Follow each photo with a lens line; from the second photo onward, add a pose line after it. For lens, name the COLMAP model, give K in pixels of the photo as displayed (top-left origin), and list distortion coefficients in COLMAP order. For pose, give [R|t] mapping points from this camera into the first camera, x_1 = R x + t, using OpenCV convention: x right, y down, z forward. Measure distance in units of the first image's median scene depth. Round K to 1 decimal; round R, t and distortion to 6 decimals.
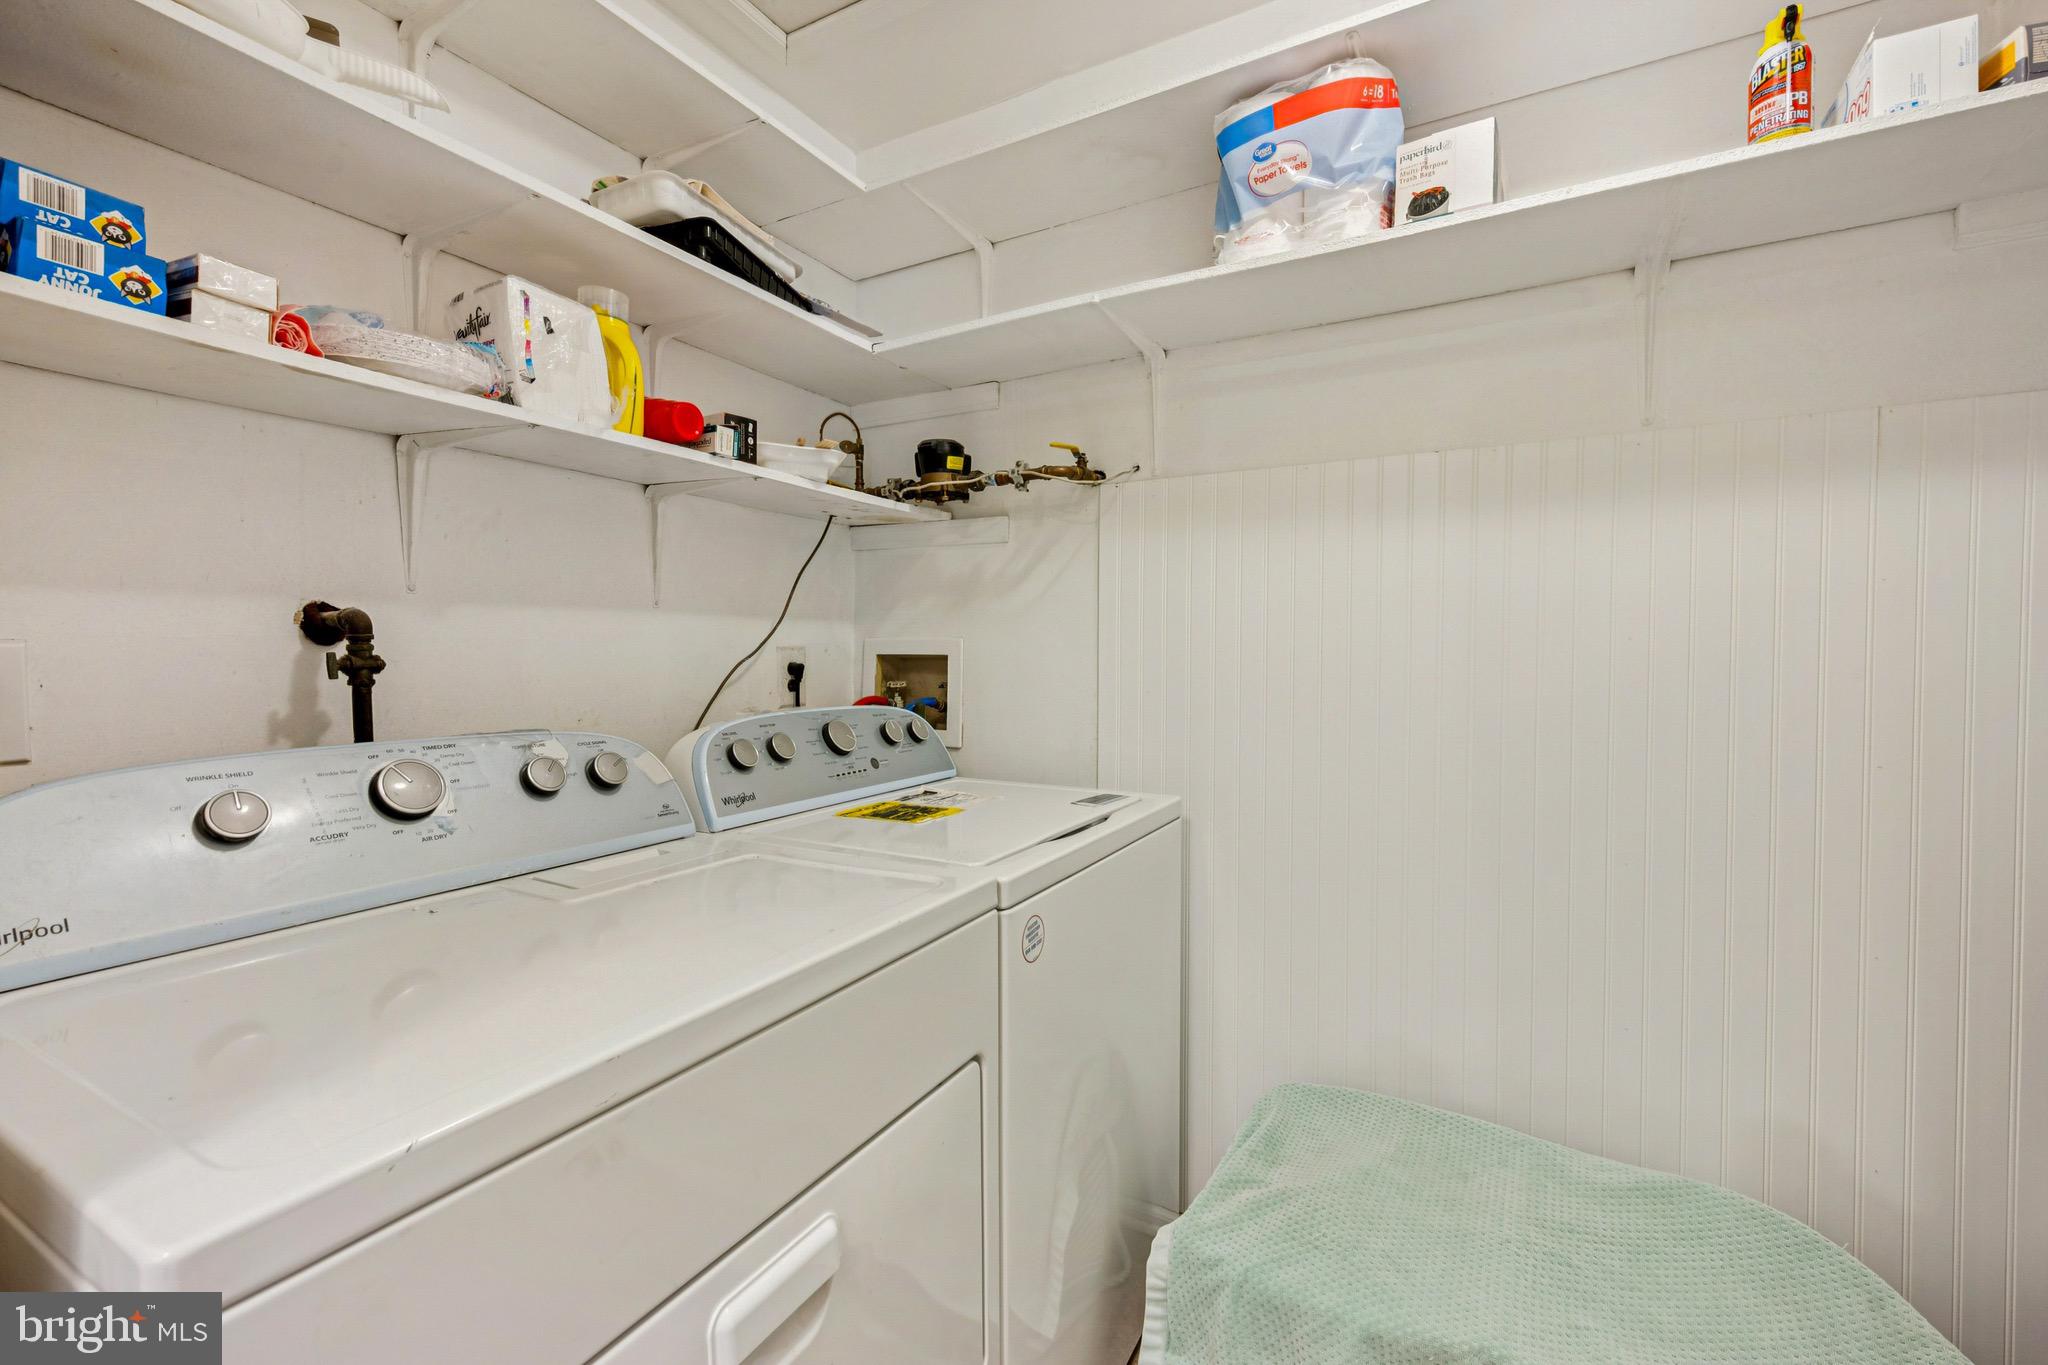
lens RADIAL K [[866.4, 0, 1023.5], [0, 866.4, 664.9], [0, 0, 1]] dist [-0.002776, -0.000694]
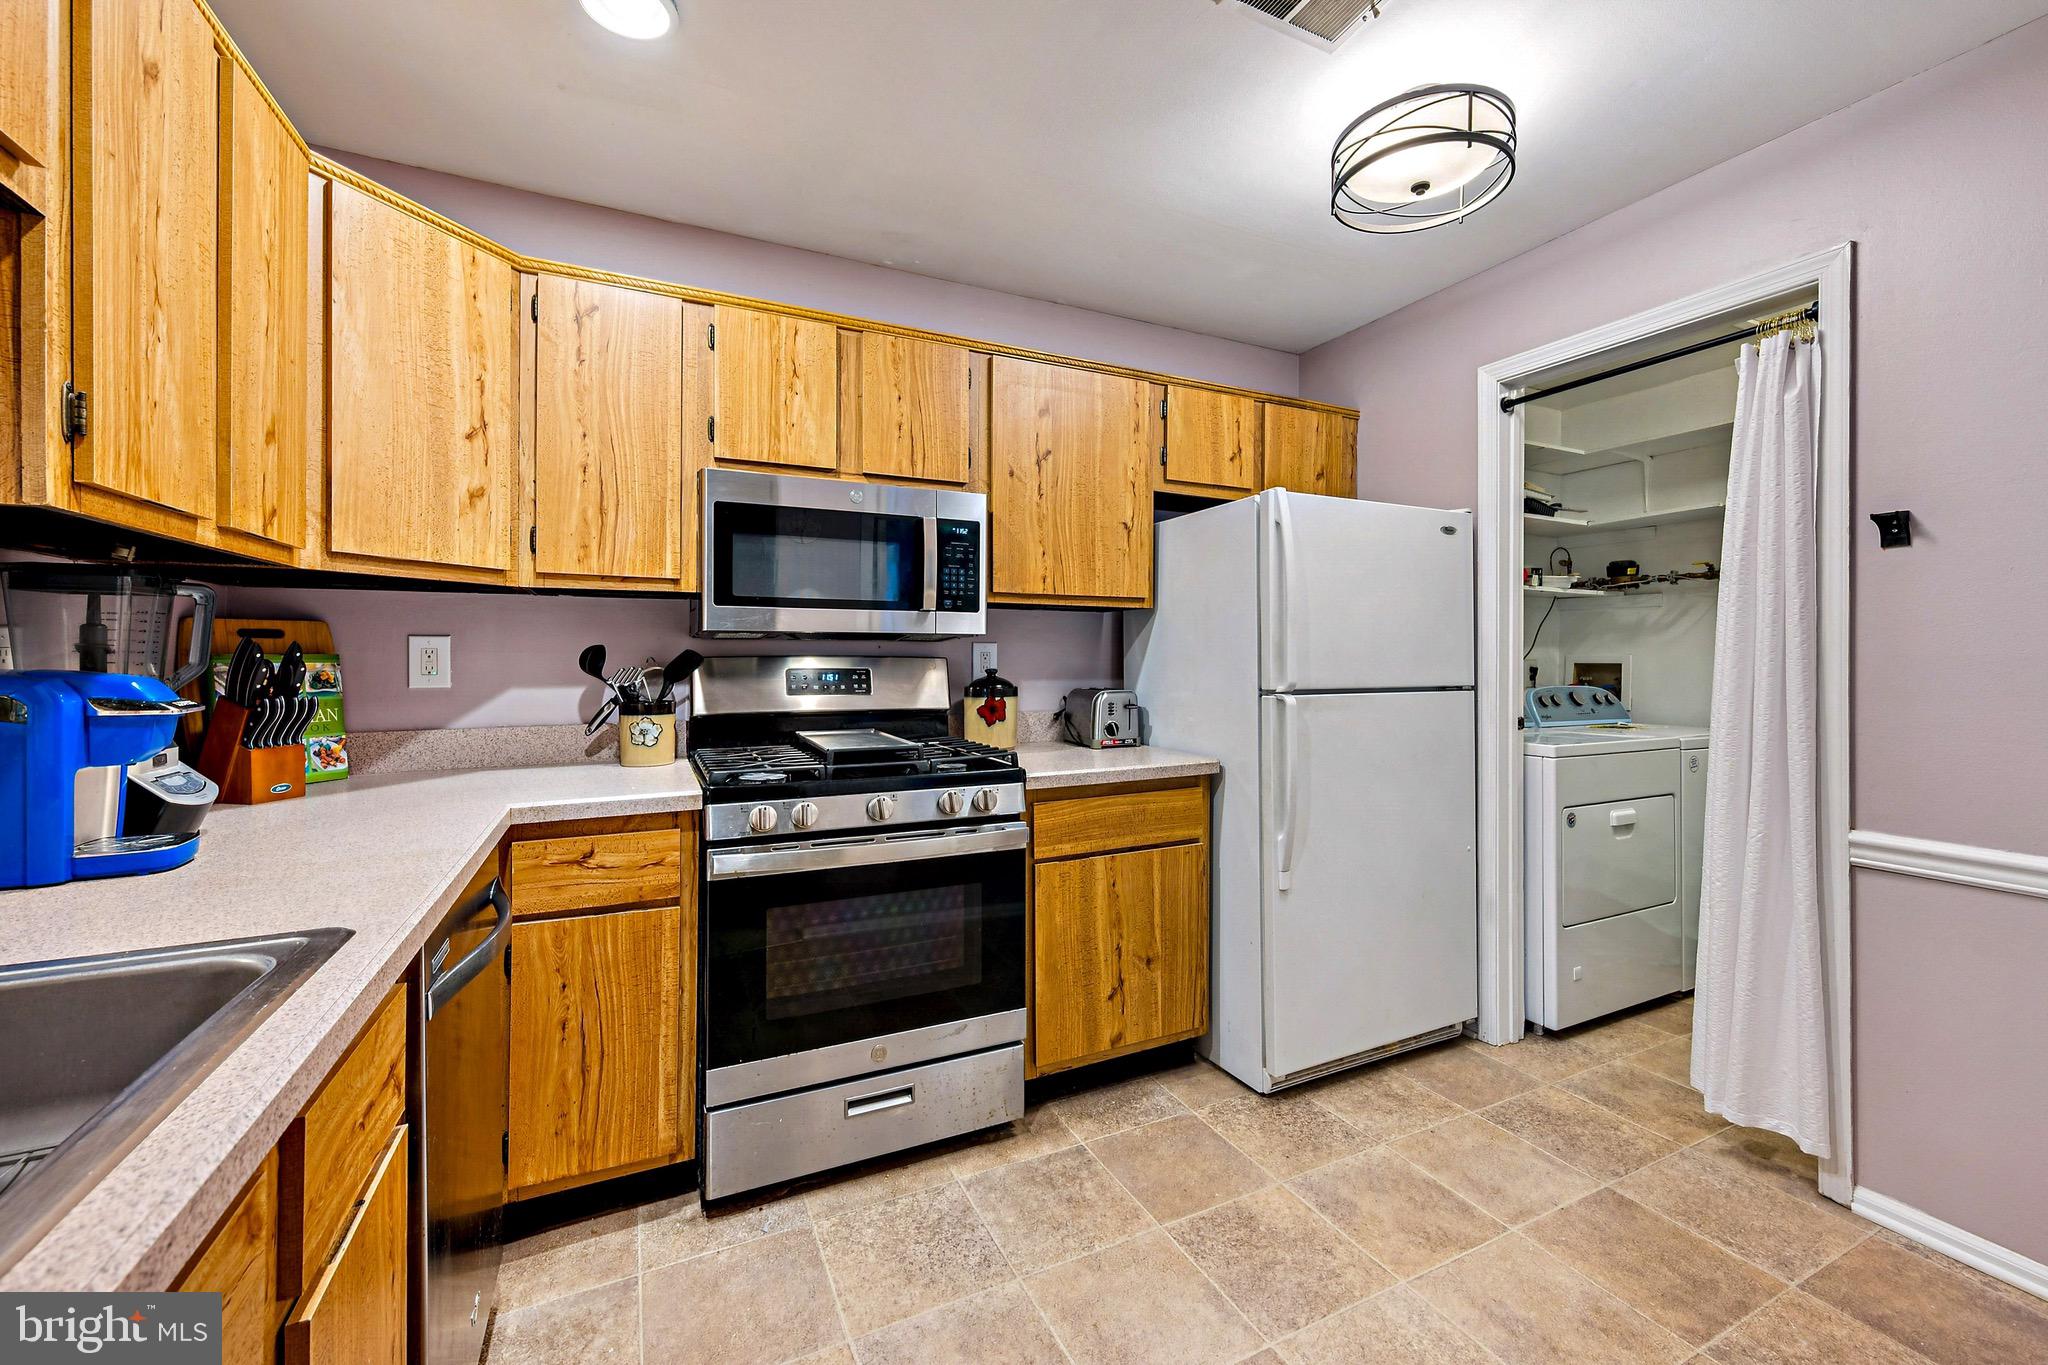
lens RADIAL K [[834.6, 0, 1000.1], [0, 834.6, 653.5], [0, 0, 1]] dist [-0.005807, 0.001824]
pose [[0.812916, -0.001245, -0.582380, -0.142503], [-0.013155, 0.999703, -0.020500, 0.025044], [0.582233, 0.024326, 0.812658, -1.449402]]
